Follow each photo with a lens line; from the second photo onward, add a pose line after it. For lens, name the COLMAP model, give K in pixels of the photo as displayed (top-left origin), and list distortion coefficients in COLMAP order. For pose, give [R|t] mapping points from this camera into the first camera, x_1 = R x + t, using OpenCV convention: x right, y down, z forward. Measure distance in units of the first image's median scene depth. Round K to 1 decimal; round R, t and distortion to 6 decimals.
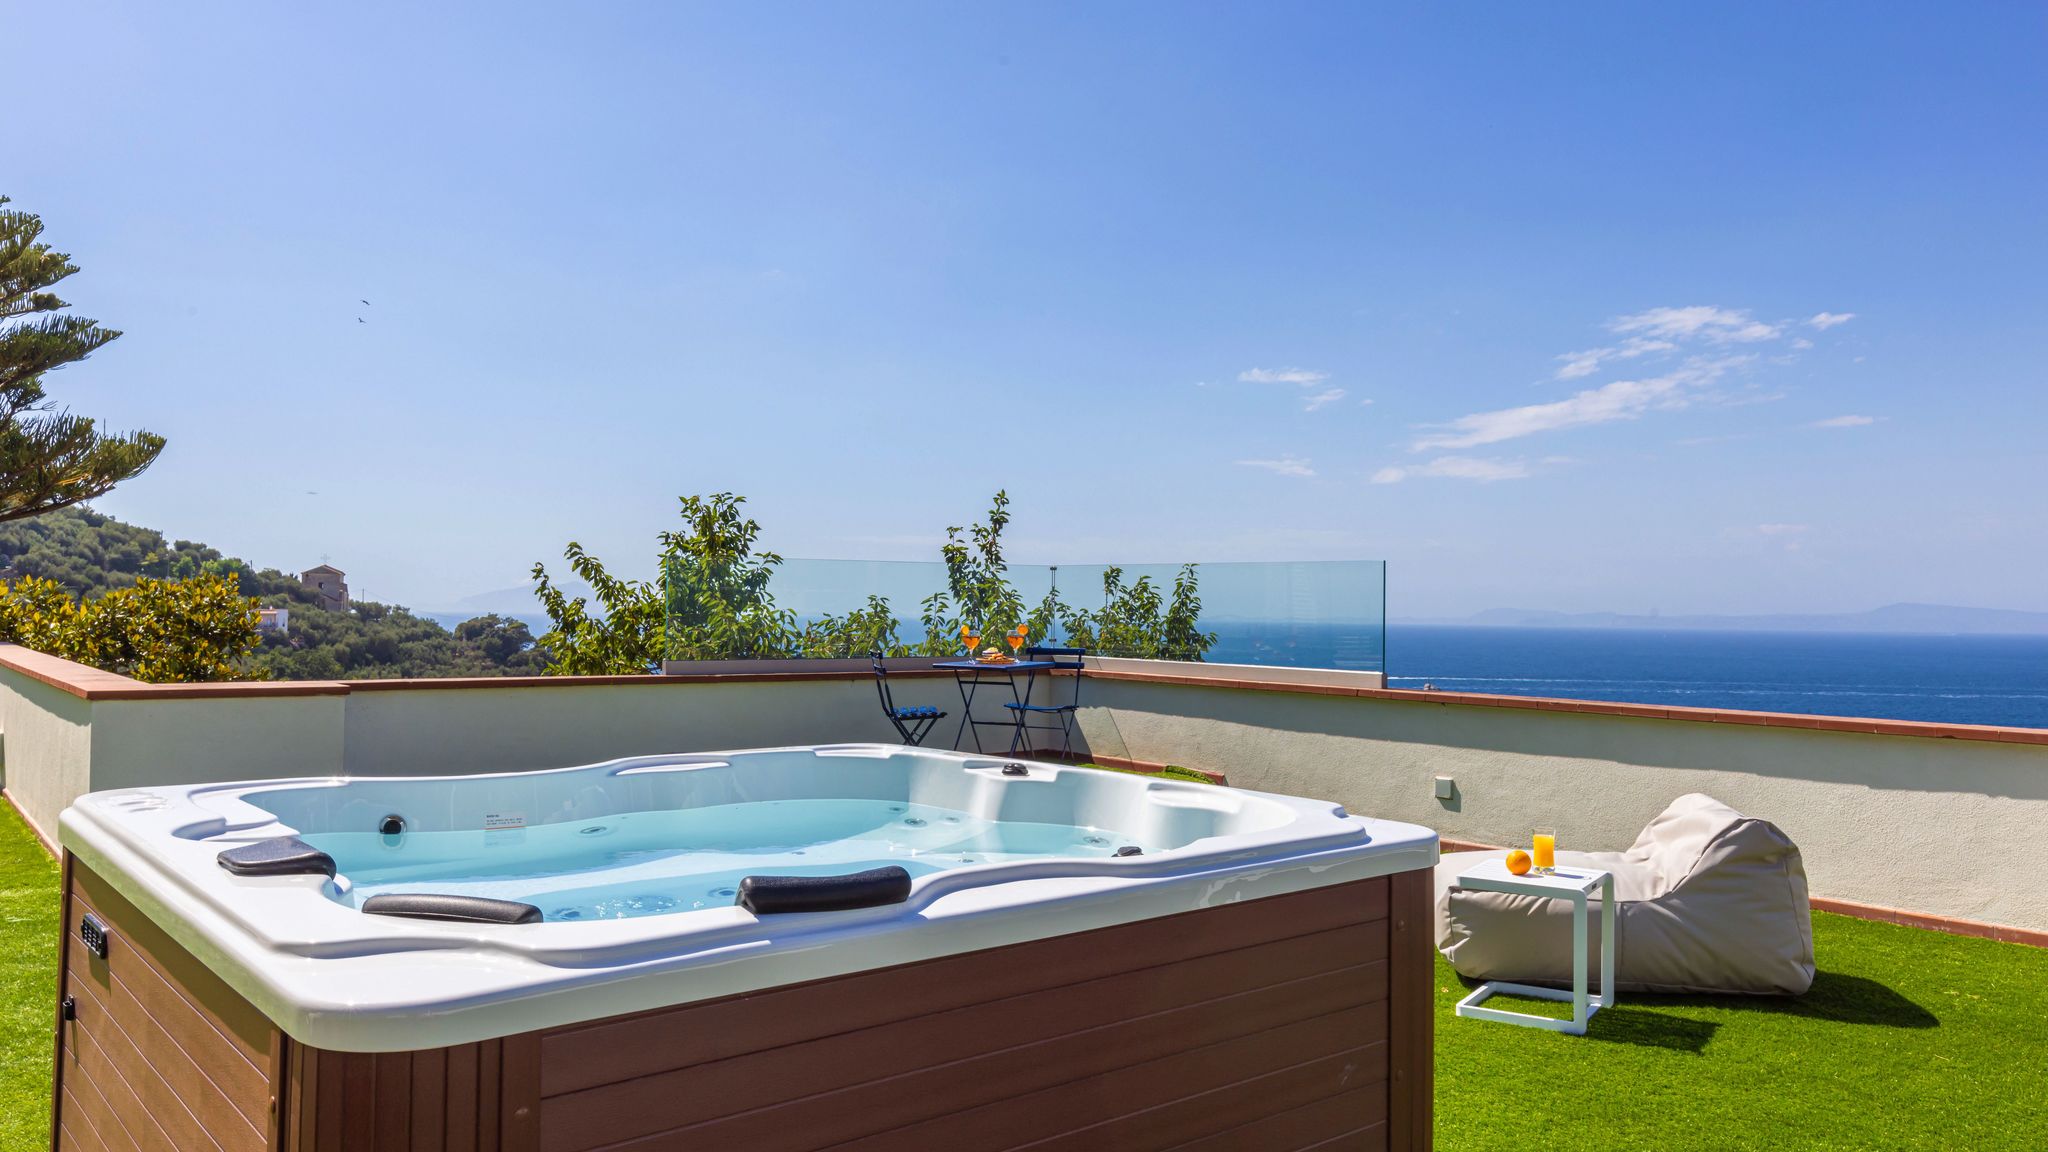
lens RADIAL K [[1522.8, 0, 1026.3], [0, 1522.8, 564.7], [0, 0, 1]] dist [-0.005212, -0.005354]
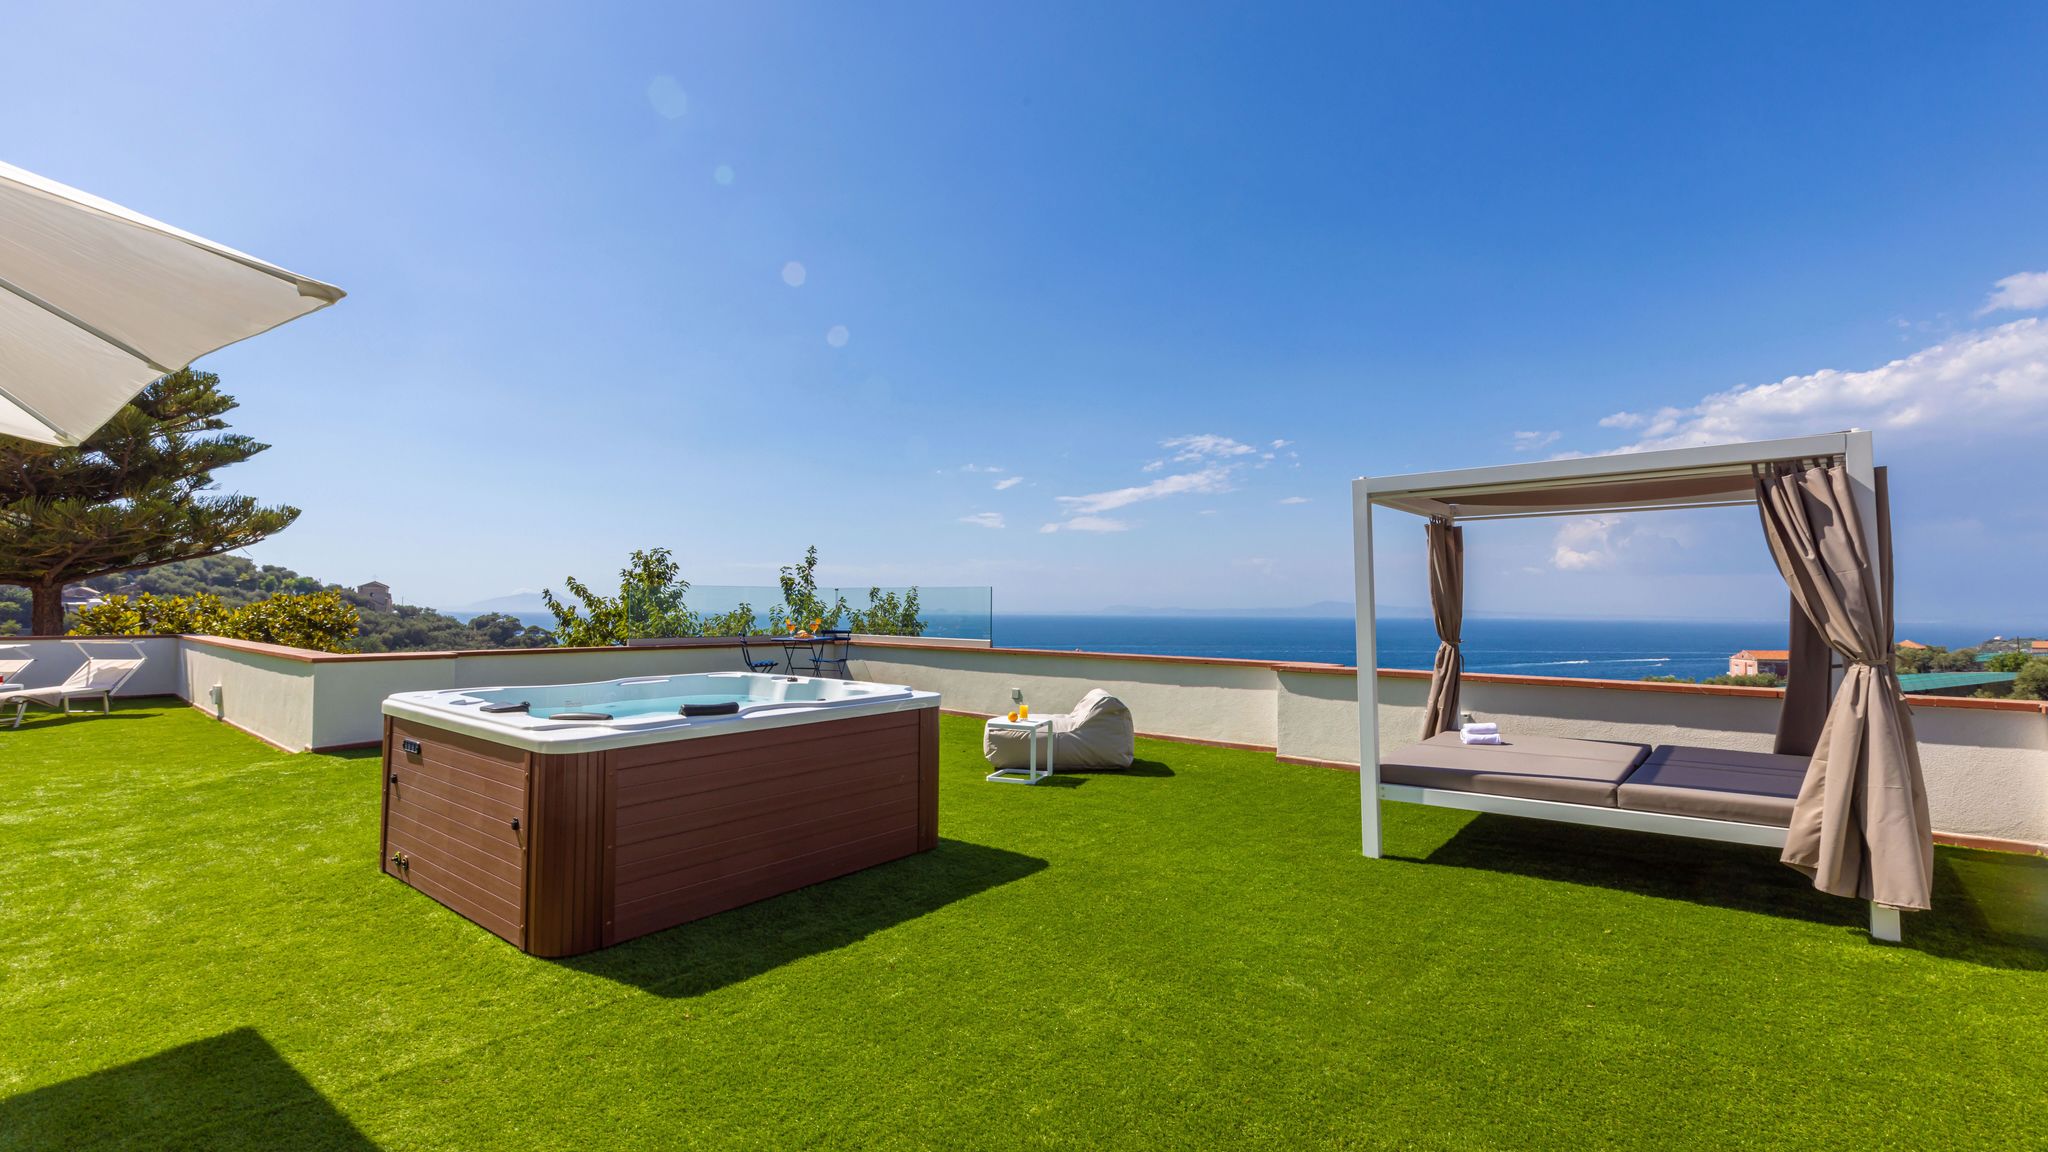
lens RADIAL K [[903.9, 0, 1017.0], [0, 903.9, 572.6], [0, 0, 1]] dist [-0.002831, -0.000149]
pose [[0.982303, 0.000822, 0.187298, 0.022317], [0.000783, 0.999964, -0.008495, -0.007476], [-0.187298, 0.008491, 0.982267, -0.147812]]
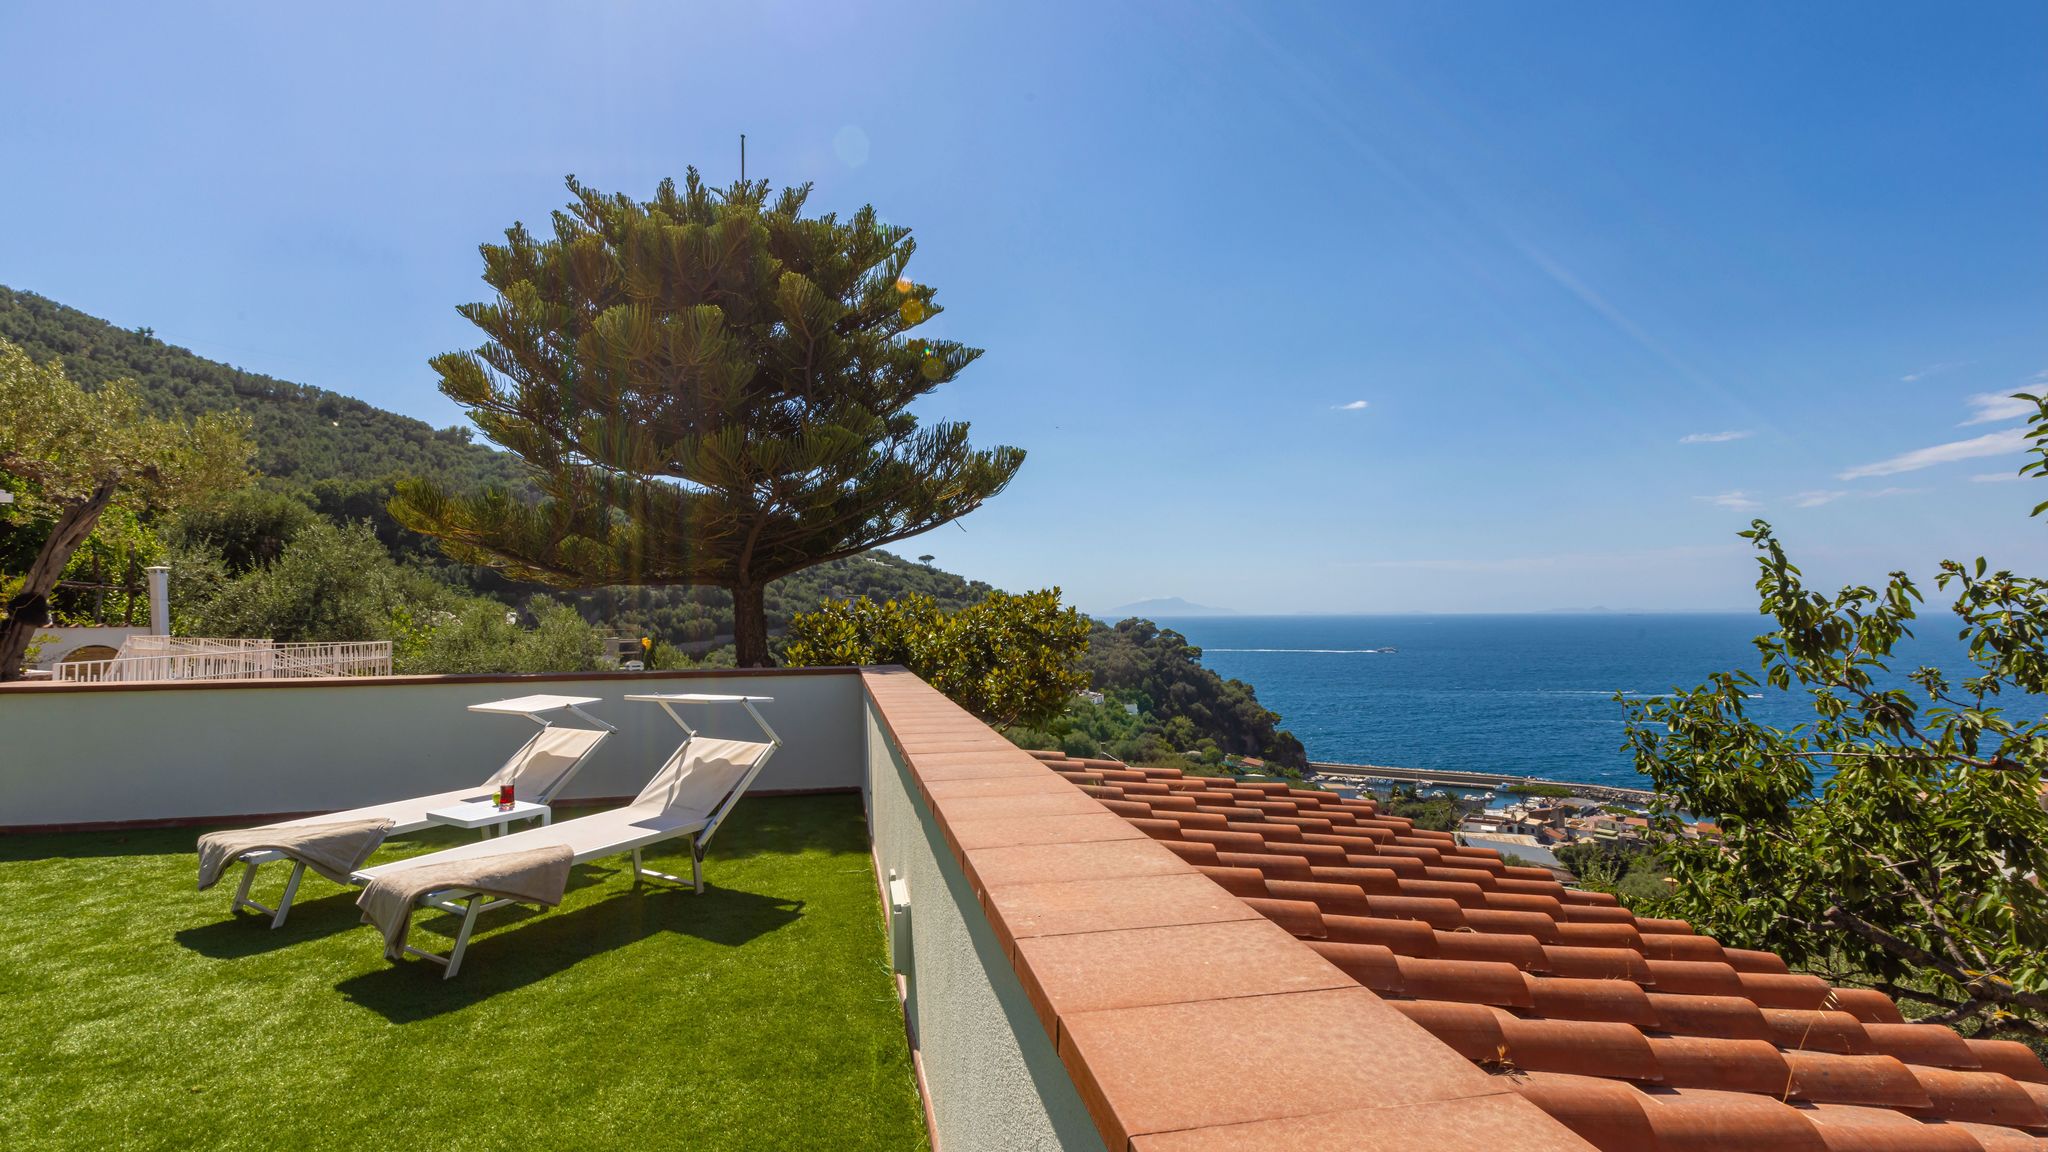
lens RADIAL K [[903.9, 0, 1017.0], [0, 903.9, 572.6], [0, 0, 1]] dist [-0.002831, -0.000149]
pose [[0.897202, -0.040301, -0.439777, -0.410500], [0.034058, 0.999176, -0.022080, 0.013696], [0.440304, 0.004832, 0.897836, 0.606989]]
